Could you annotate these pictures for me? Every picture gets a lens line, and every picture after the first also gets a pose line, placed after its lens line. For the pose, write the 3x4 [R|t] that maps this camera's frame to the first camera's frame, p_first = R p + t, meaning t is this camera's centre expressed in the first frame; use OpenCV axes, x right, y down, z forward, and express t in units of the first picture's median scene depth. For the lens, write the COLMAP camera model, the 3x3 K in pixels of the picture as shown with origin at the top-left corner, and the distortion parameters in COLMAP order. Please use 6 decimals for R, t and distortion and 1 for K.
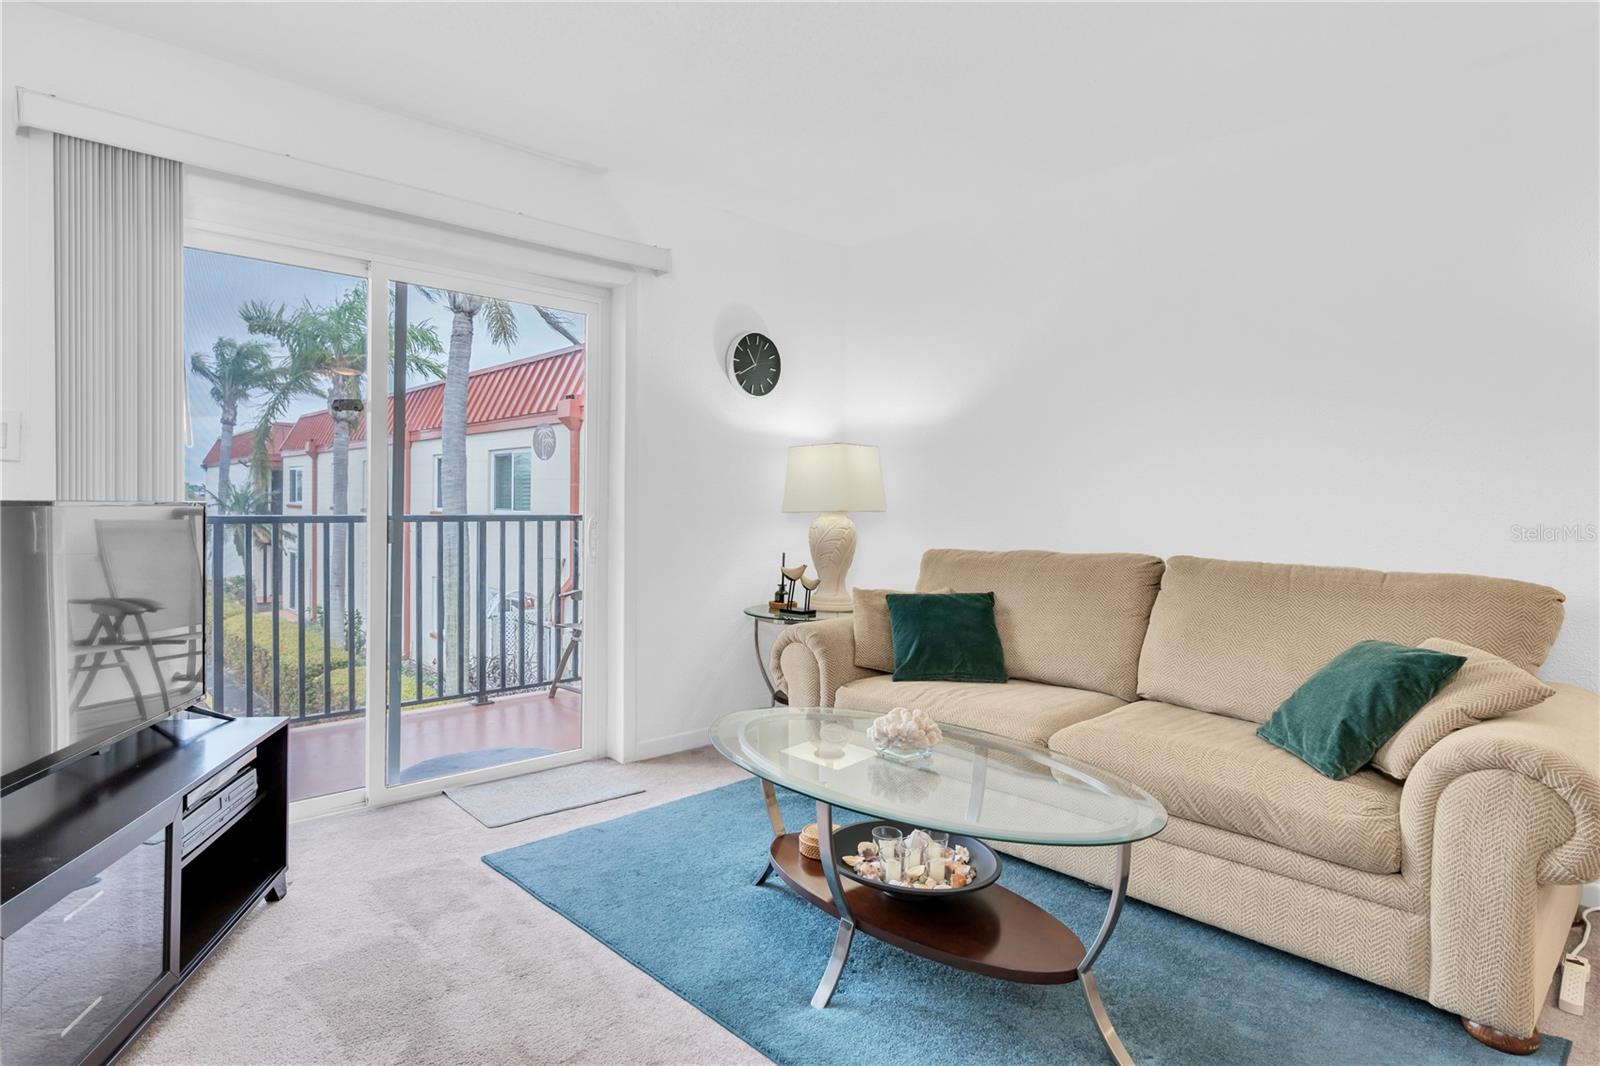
lens RADIAL K [[871.0, 0, 791.9], [0, 871.0, 516.4], [0, 0, 1]] dist [0.004169, -0.000056]
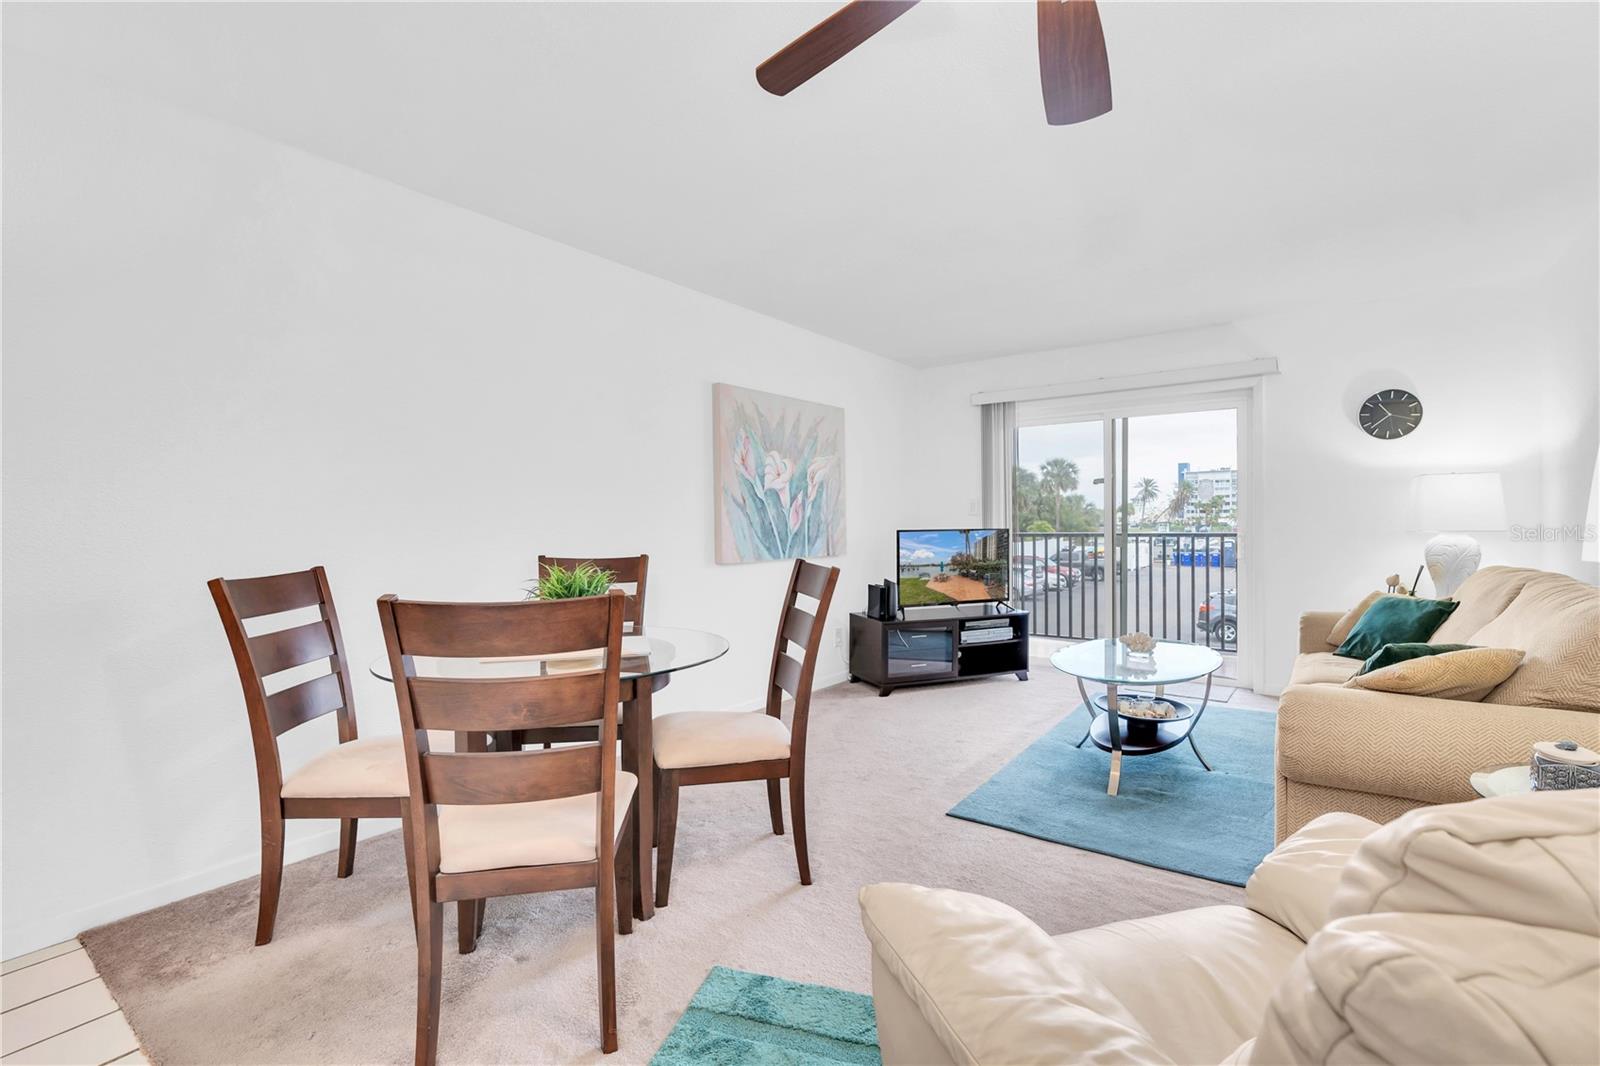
lens RADIAL K [[723.5, 0, 799.4], [0, 723.5, 530.7], [0, 0, 1]] dist [-0.005286, 0.000232]
pose [[0.184041, 0.001953, -0.982917, 0.261987], [-0.001944, 0.999997, 0.001623, -0.001788], [0.982917, 0.001612, 0.184044, -0.010658]]
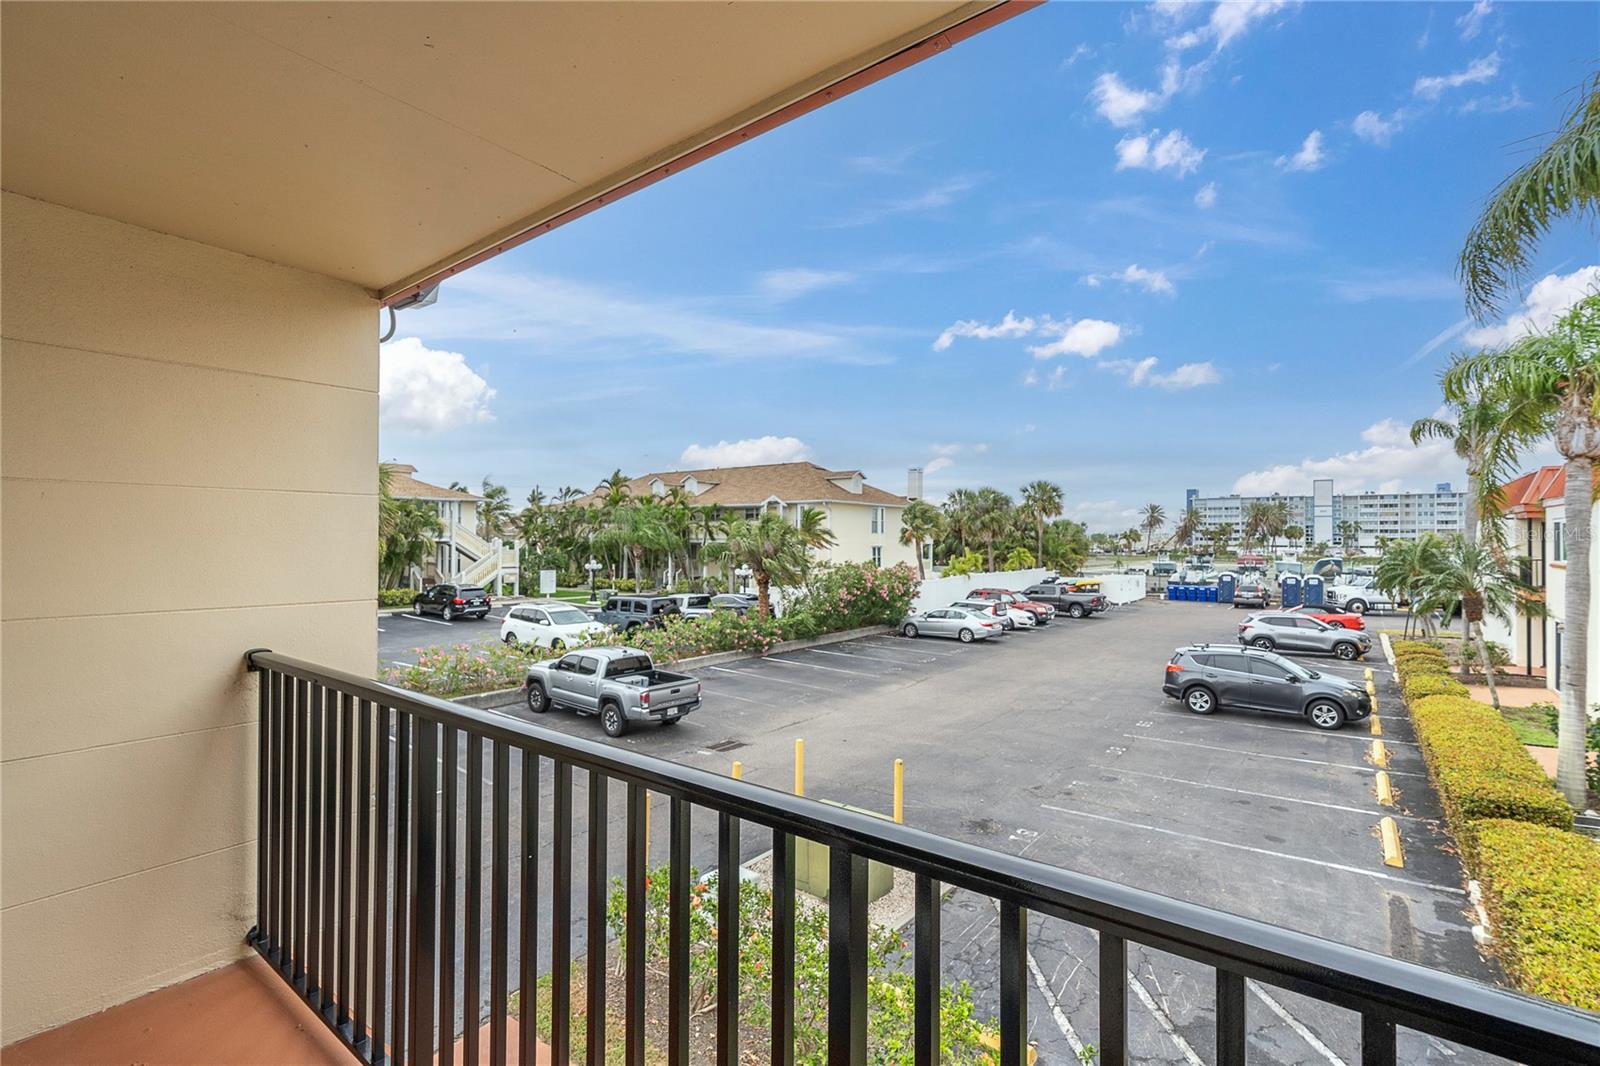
lens RADIAL K [[731.0, 0, 811.1], [0, 731.0, 534.0], [0, 0, 1]] dist [0.000449, 0.000255]
pose [[0.189055, -0.019546, -0.981772, -0.050261], [-0.016651, 0.999594, -0.023107, -0.028631], [0.981825, 0.020716, 0.188653, 0.352724]]
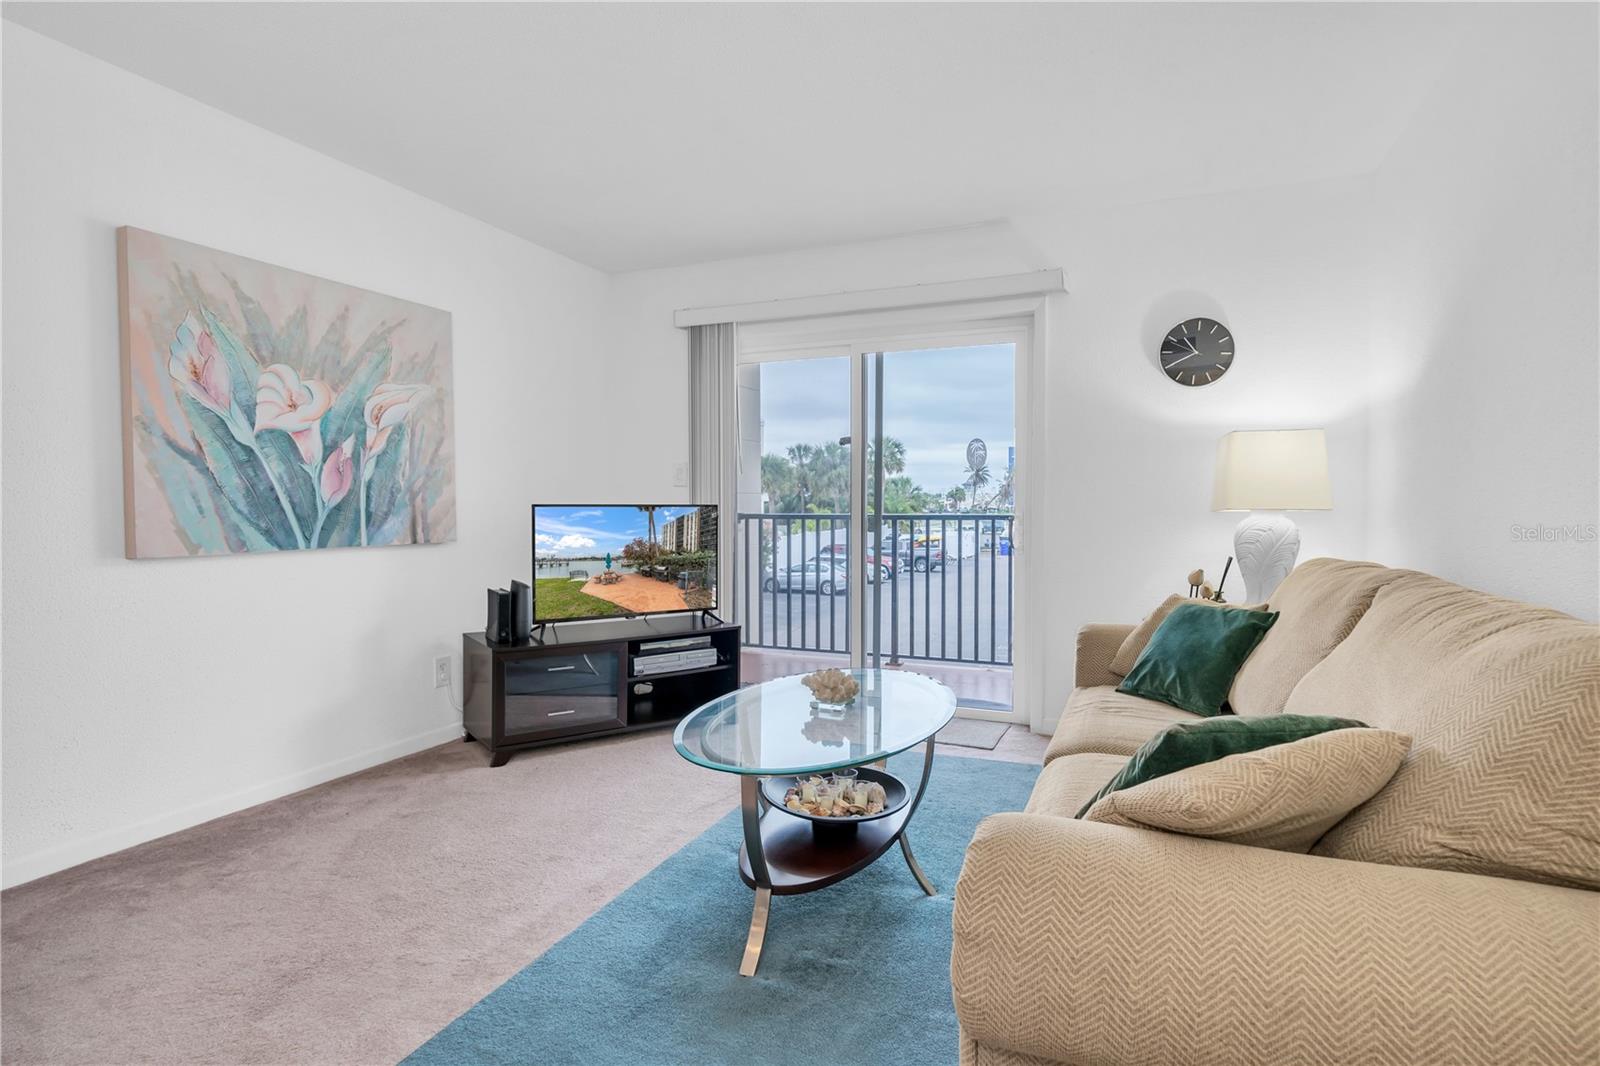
lens RADIAL K [[827.7, 0, 794.4], [0, 827.7, 530.8], [0, 0, 1]] dist [-0.003629, -0.002272]
pose [[0.402462, 0.020517, -0.915207, 0.189053], [-0.009786, 0.999788, 0.018109, 0.001424], [0.915384, 0.001668, 0.402578, 0.079576]]
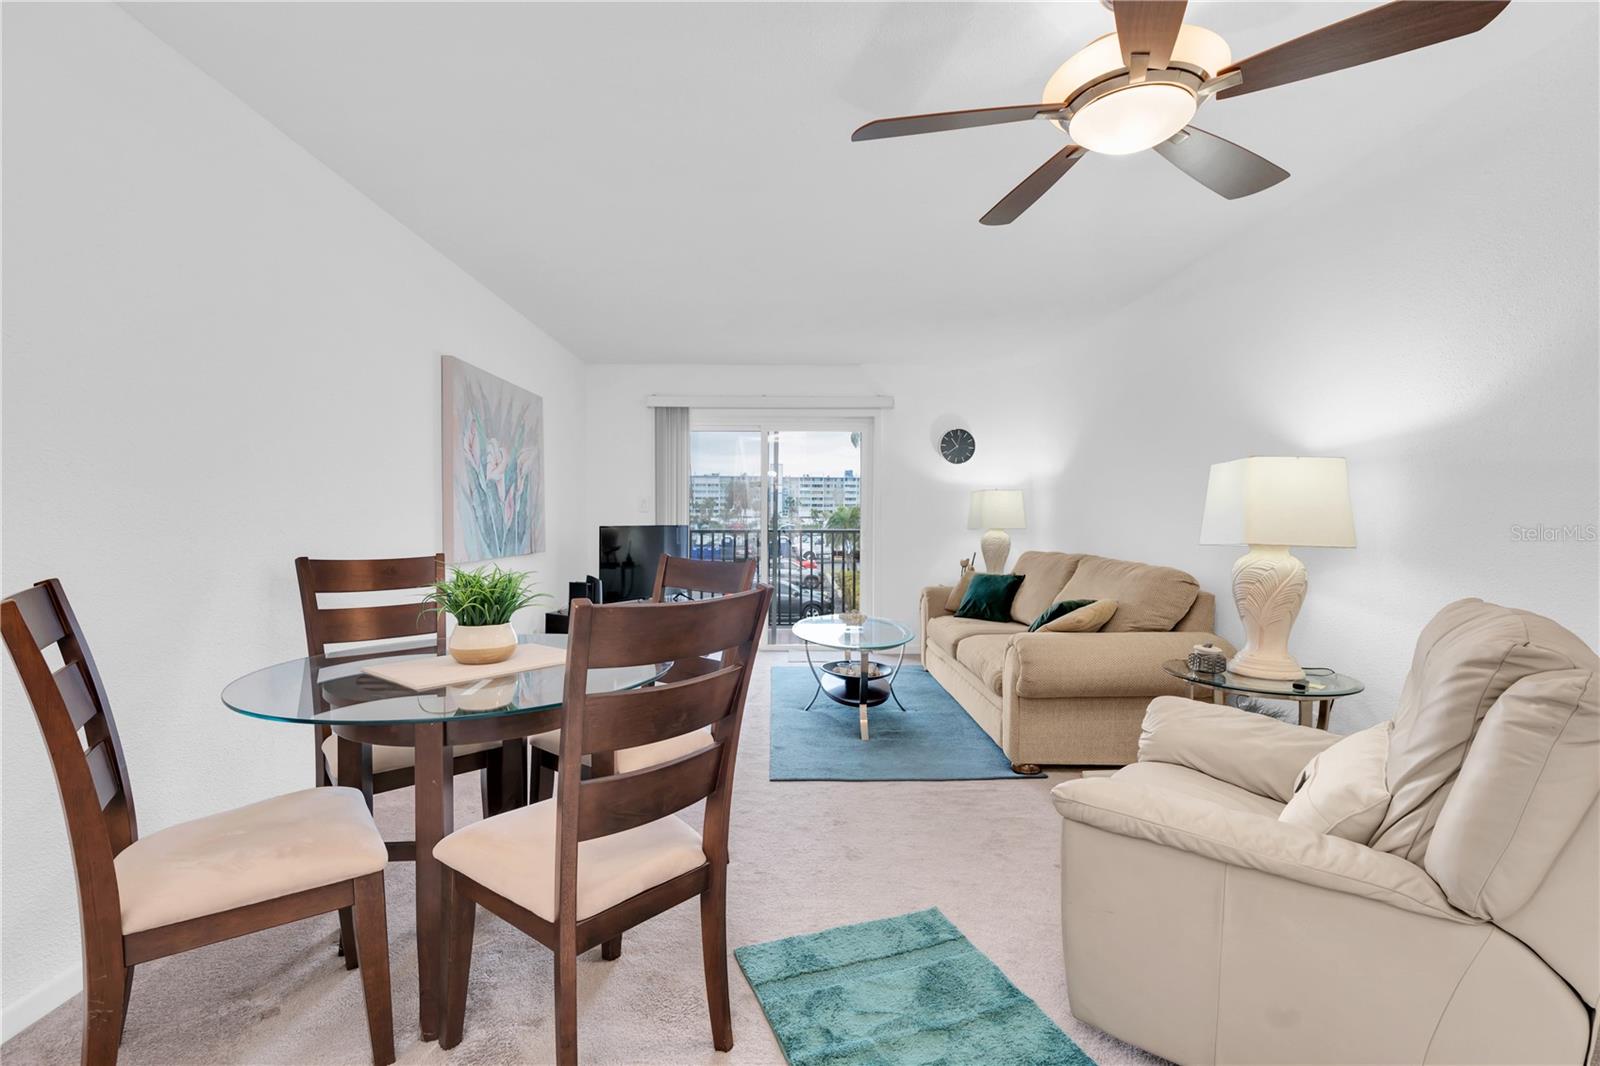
lens RADIAL K [[723.5, 0, 797.6], [0, 723.5, 532.7], [0, 0, 1]] dist [-0.005286, 0.000232]
pose [[0.741422, 0.008345, -0.670987, 0.225746], [-0.005810, 0.999965, 0.006017, -0.001107], [0.671014, -0.000563, 0.741445, -0.101932]]
